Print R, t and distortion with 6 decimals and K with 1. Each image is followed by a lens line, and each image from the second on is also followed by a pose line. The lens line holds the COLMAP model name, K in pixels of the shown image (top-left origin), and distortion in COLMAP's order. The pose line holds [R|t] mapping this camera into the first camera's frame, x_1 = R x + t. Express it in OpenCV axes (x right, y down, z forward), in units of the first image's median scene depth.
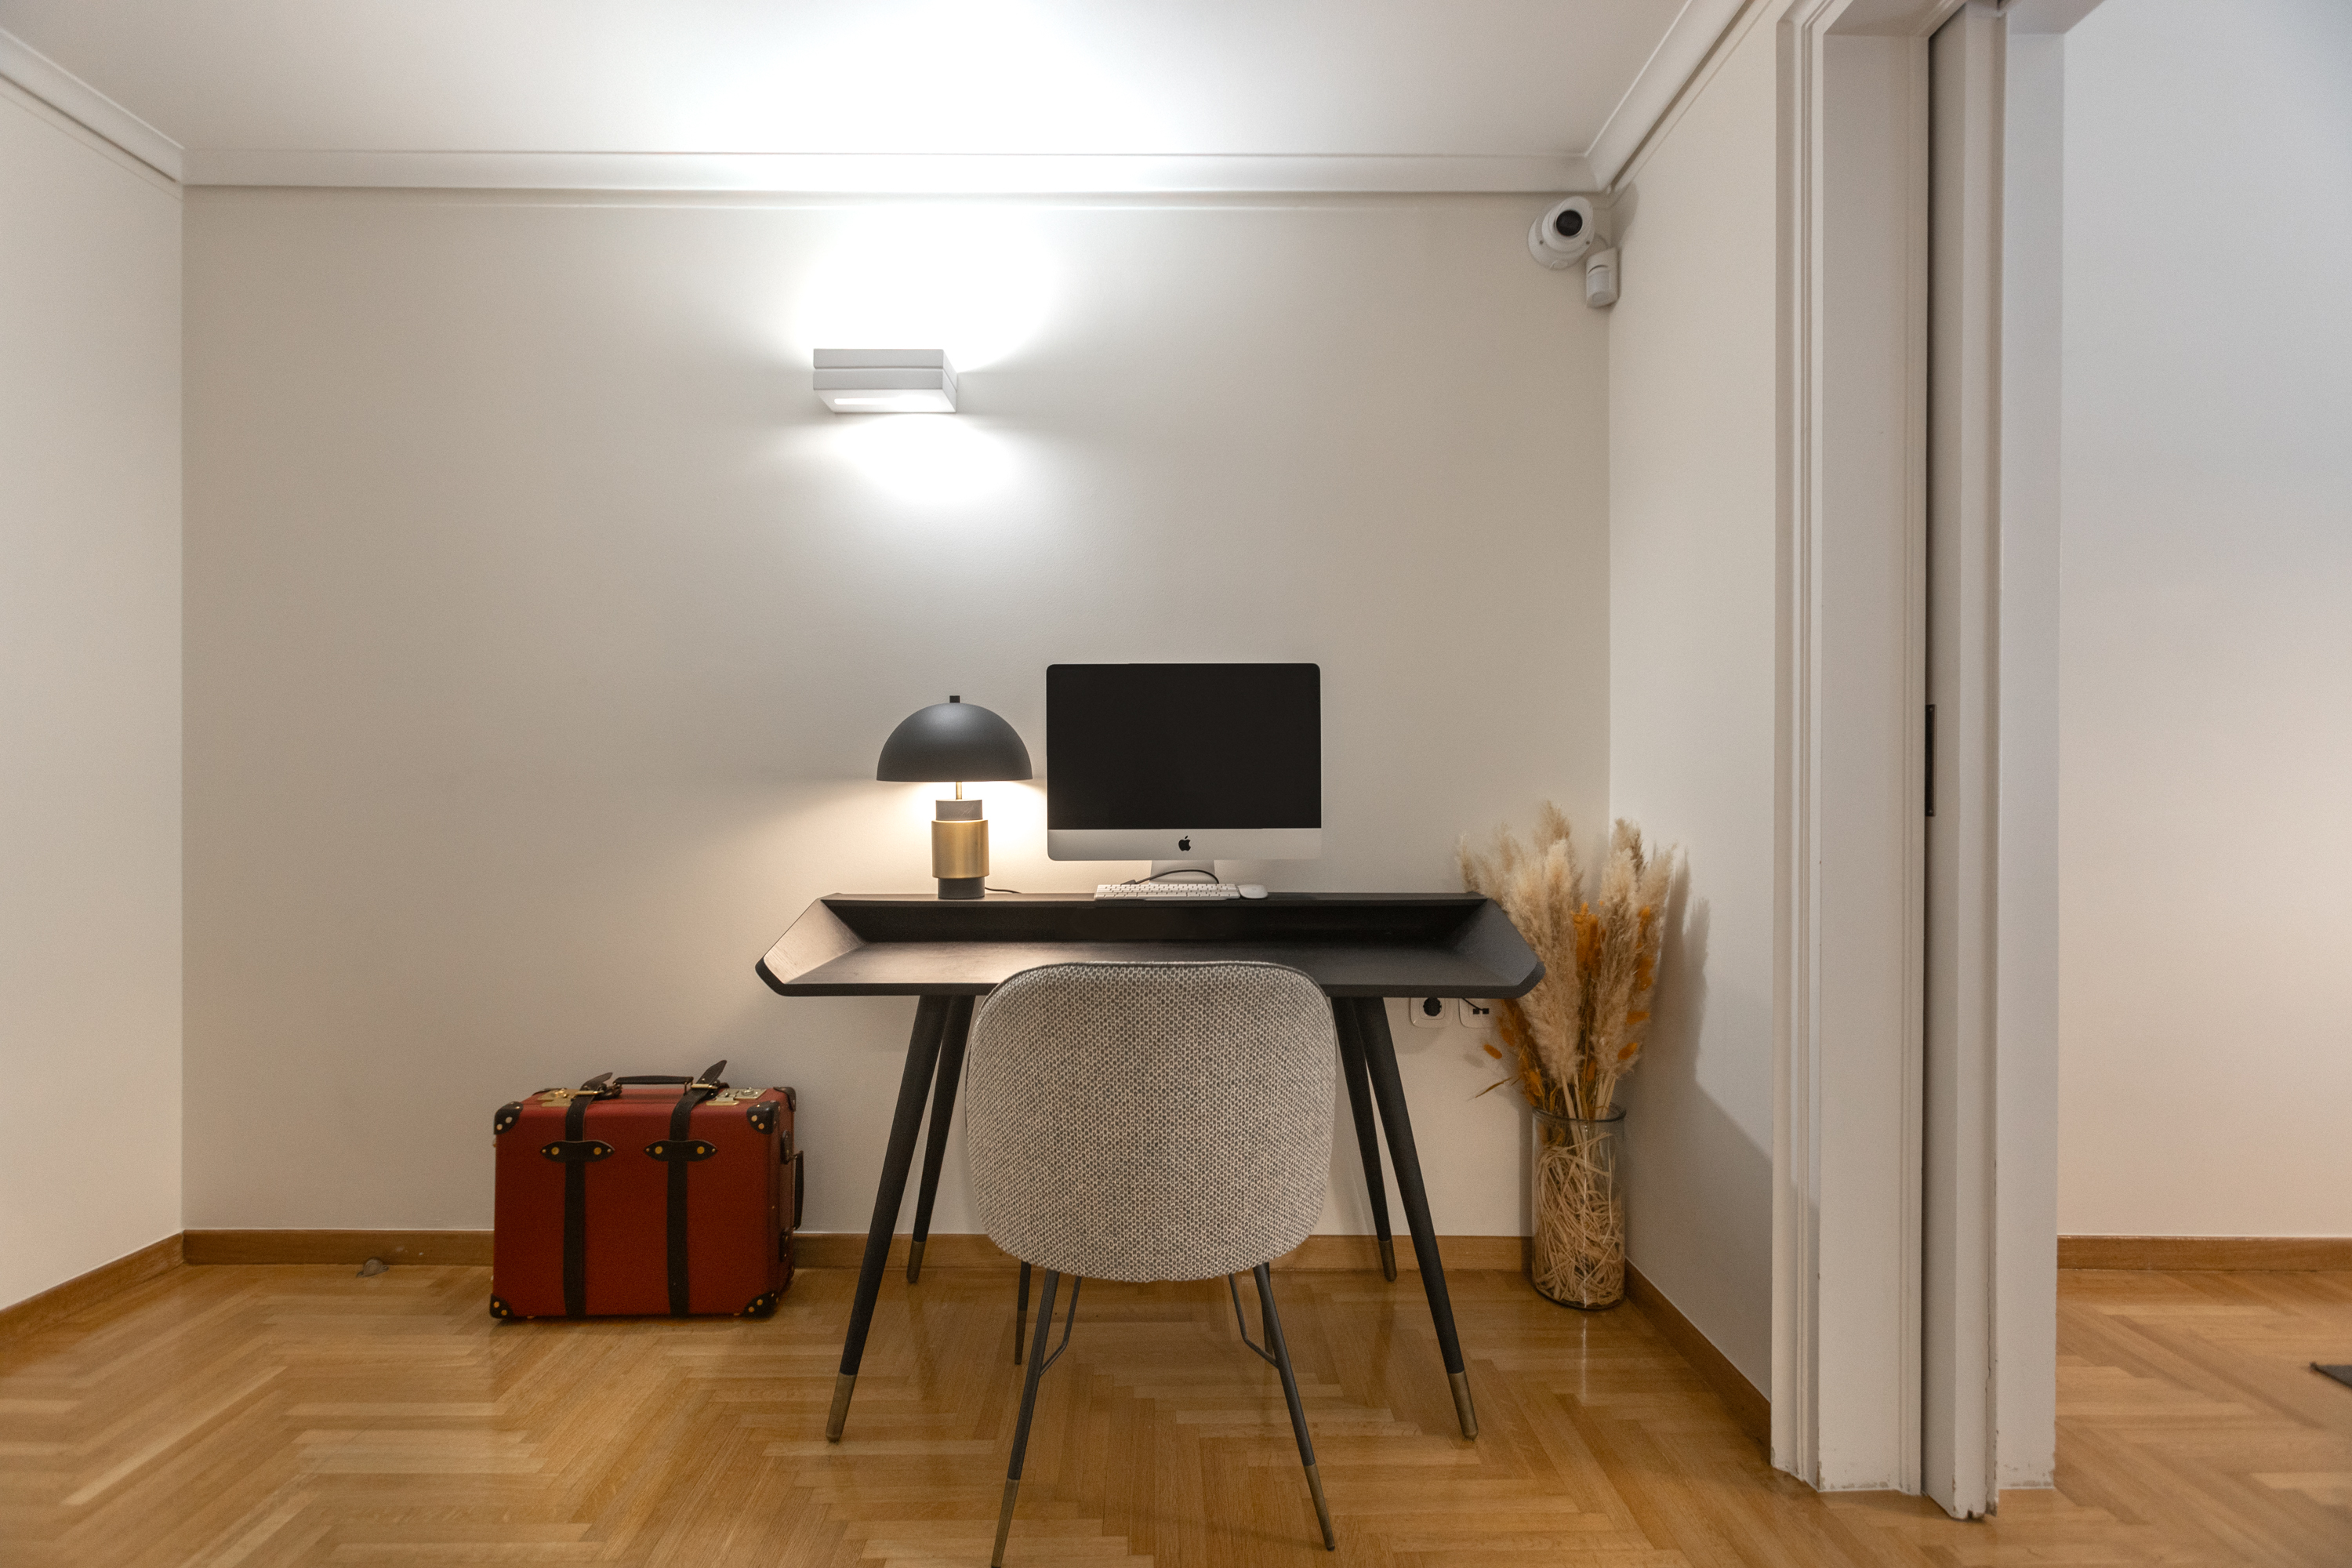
lens RADIAL K [[1052.9, 0, 1176.0], [0, 1052.9, 784.0], [0, 0, 1]] dist [-0.000908, 0.000238]
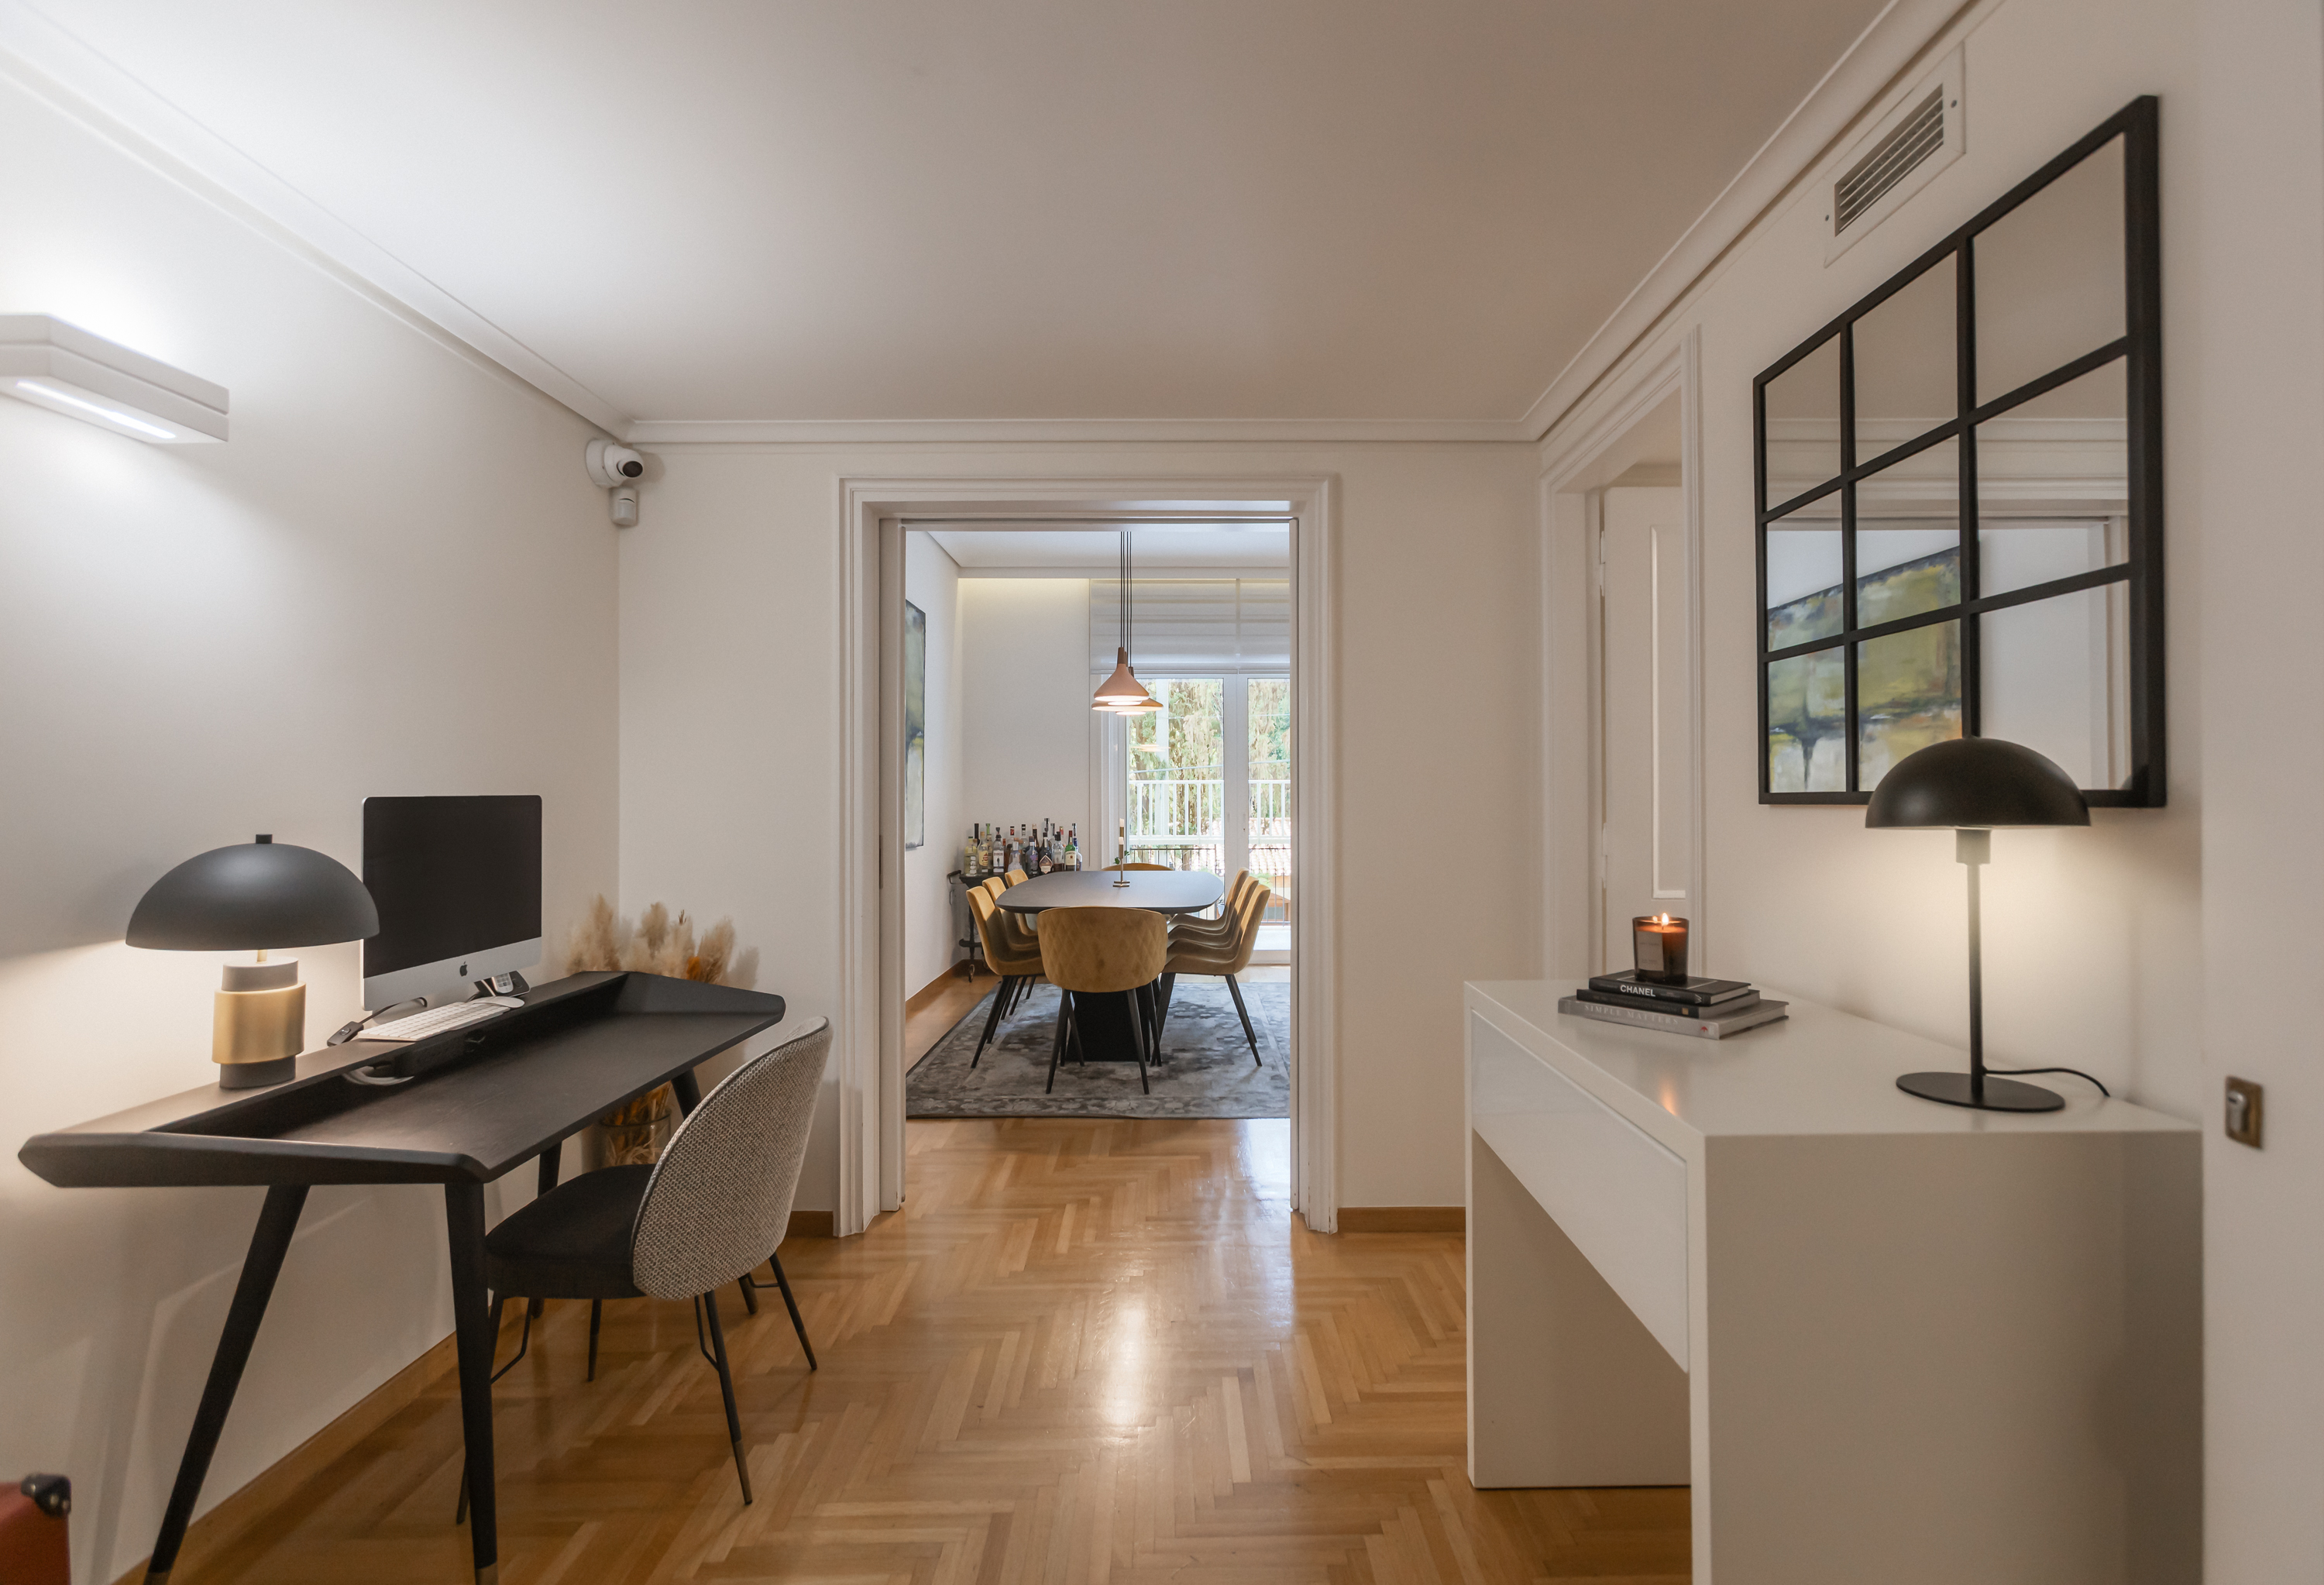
lens RADIAL K [[1007.4, 0, 1162.0], [0, 1007.4, 792.5], [0, 0, 1]] dist [0.000120, 0.000057]
pose [[0.030804, 0.001822, 0.999524, -0.965659], [-0.013945, 0.999902, -0.001393, -0.126387], [-0.999428, -0.013896, 0.030827, 0.286768]]
